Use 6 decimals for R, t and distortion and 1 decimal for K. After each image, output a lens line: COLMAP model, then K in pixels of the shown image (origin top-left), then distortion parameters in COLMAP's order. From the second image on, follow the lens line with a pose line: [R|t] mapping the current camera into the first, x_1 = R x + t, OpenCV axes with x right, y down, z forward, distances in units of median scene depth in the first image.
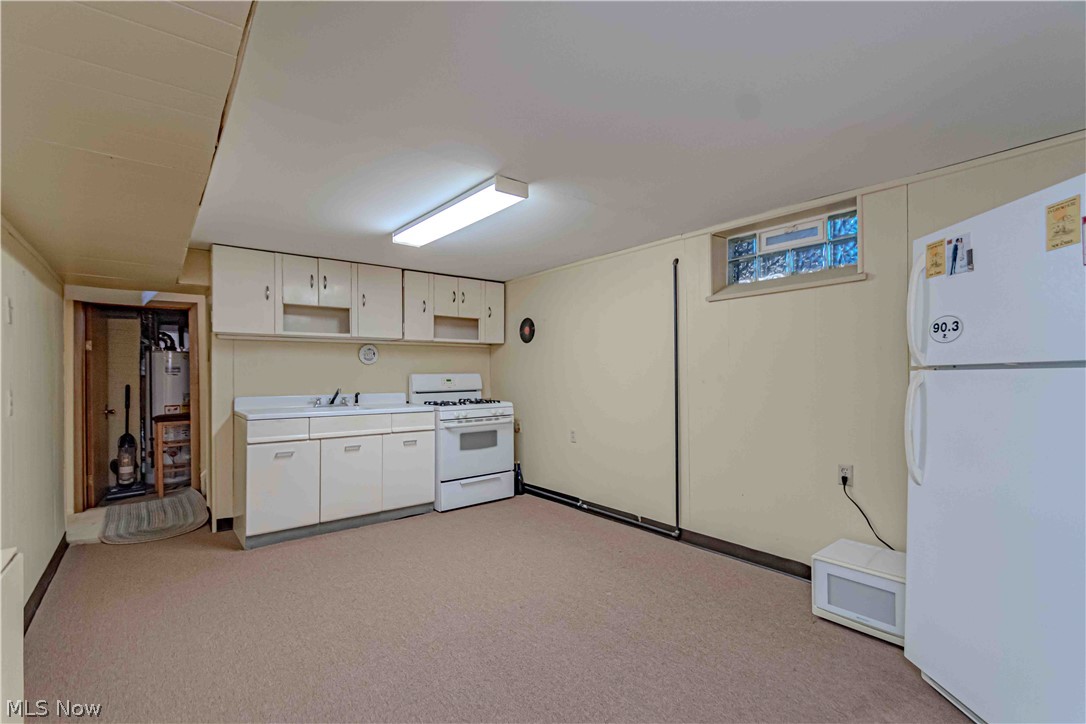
lens RADIAL K [[477.8, 0, 543.5], [0, 477.8, 371.8], [0, 0, 1]] dist [-0.000083, -0.000444]
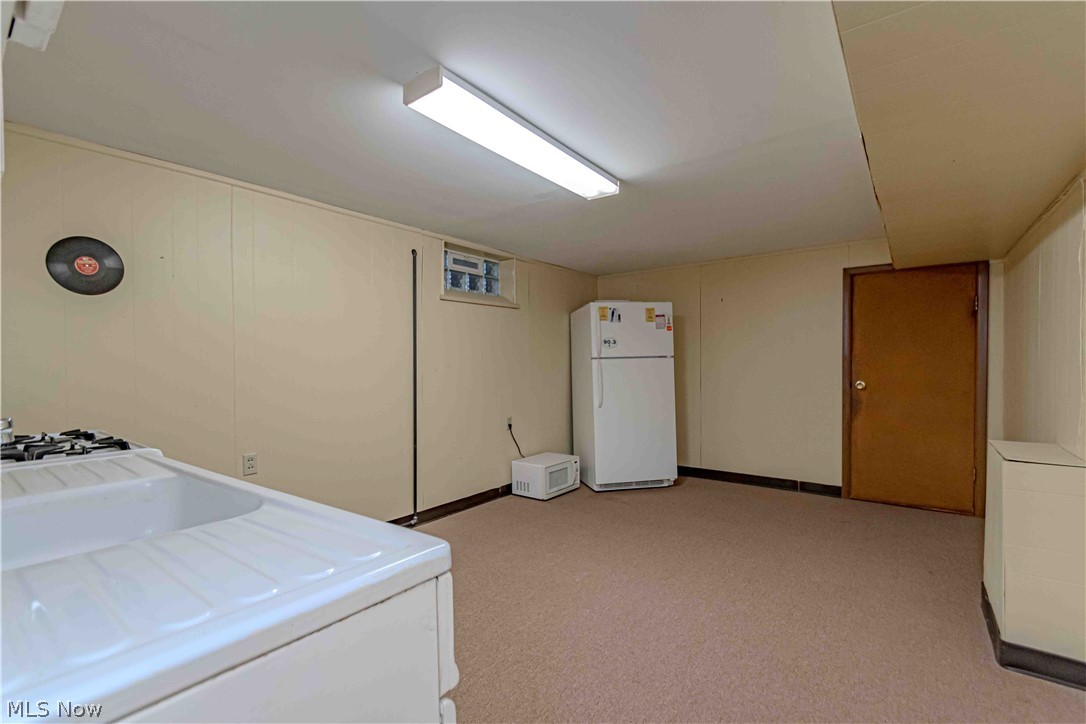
lens RADIAL K [[477.8, 0, 543.5], [0, 477.8, 371.8], [0, 0, 1]] dist [-0.000083, -0.000444]
pose [[-0.221826, -0.007804, 0.975055, -1.470741], [0.012302, 0.999866, 0.010802, 0.030505], [-0.975009, 0.014391, -0.221700, 1.812978]]
